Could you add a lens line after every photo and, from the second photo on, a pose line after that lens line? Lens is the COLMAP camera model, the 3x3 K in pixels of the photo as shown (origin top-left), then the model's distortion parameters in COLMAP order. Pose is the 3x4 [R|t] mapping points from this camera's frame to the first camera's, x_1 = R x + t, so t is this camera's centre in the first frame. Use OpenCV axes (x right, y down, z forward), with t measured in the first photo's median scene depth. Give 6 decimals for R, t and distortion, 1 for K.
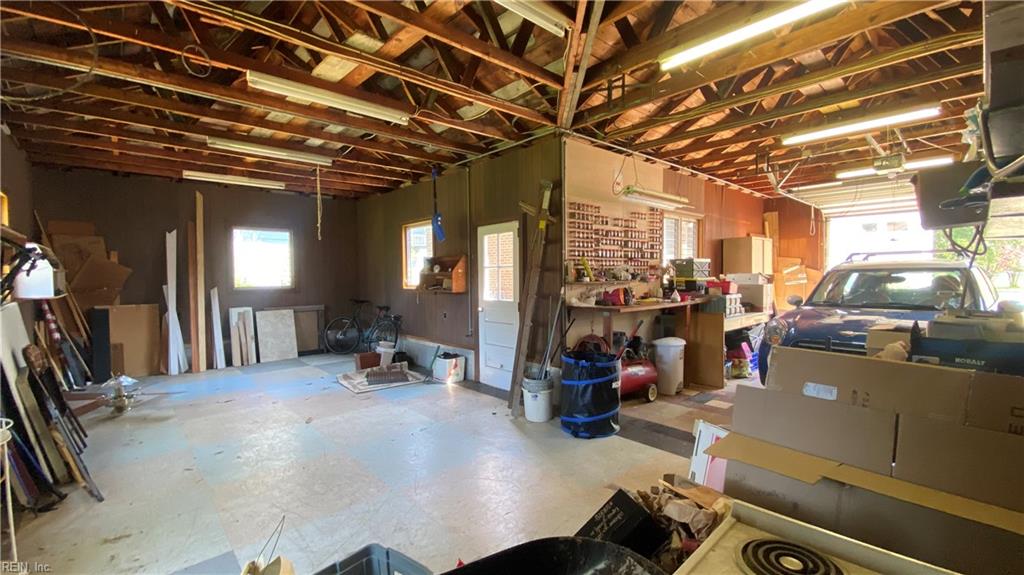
lens RADIAL K [[420.0, 0, 512.0], [0, 420.0, 287.5], [0, 0, 1]] dist [0.000758, -0.000123]
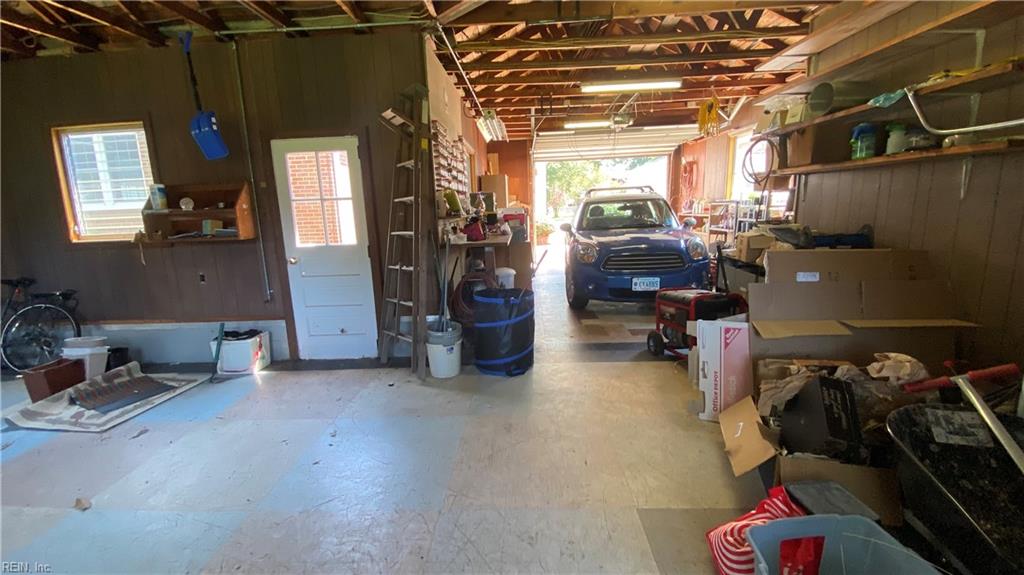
lens RADIAL K [[426.8, 0, 512.0], [0, 426.8, 287.5], [0, 0, 1]] dist [0.001019, -0.000123]
pose [[0.707917, -0.142408, 0.691790, -0.314266], [0.048370, 0.986938, 0.153668, 0.003687], [-0.704637, -0.075323, 0.705558, 0.217739]]
